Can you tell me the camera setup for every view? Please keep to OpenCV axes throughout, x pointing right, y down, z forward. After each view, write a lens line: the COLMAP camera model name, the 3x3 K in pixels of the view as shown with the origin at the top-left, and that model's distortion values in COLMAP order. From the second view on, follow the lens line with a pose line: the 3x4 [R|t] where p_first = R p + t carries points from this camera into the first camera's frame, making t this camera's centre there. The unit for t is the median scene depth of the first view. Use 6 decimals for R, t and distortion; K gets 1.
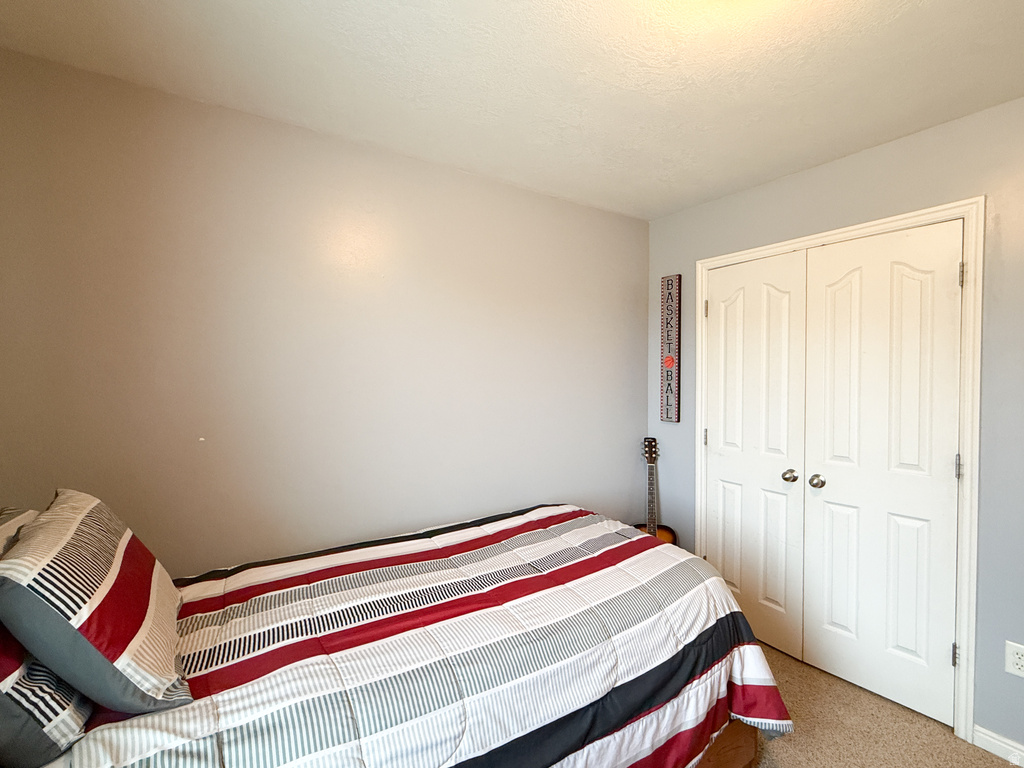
lens RADIAL K [[489.8, 0, 512.0], [0, 489.8, 384.0], [0, 0, 1]] dist [0.000424, -0.000013]
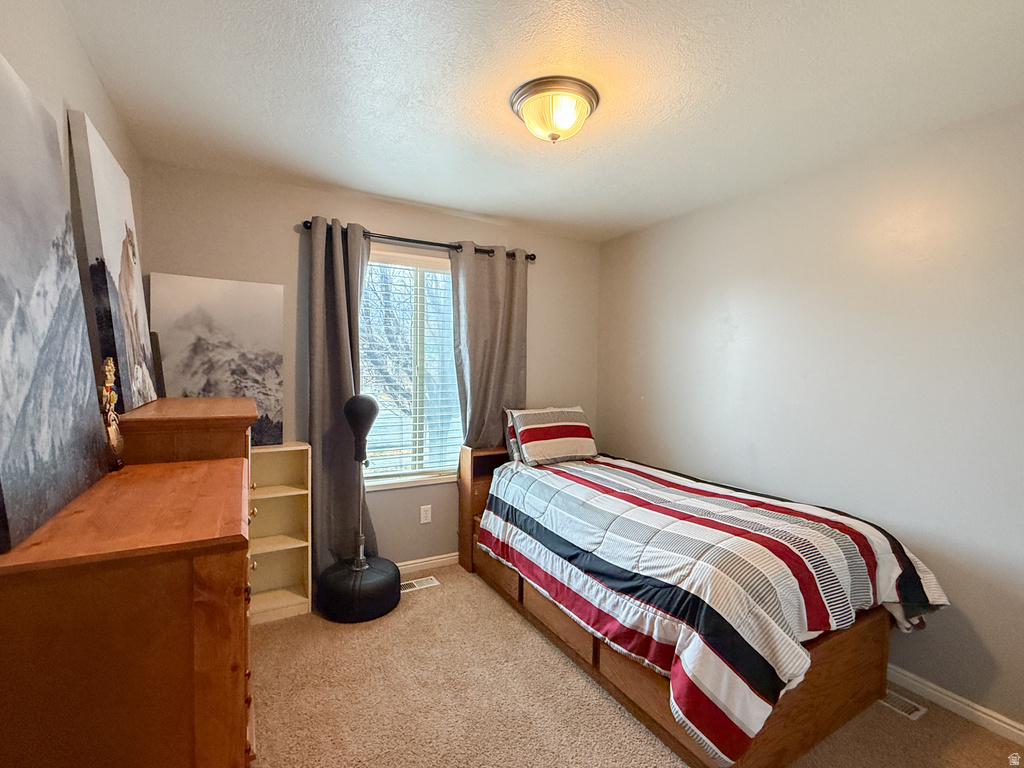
lens RADIAL K [[477.2, 0, 512.0], [0, 477.2, 384.0], [0, 0, 1]] dist [0.000028, -0.000004]
pose [[-0.090576, 0.042617, -0.994977, 1.605273], [-0.032982, 0.998408, 0.045766, -0.017010], [0.995343, 0.036962, -0.089026, 0.747100]]
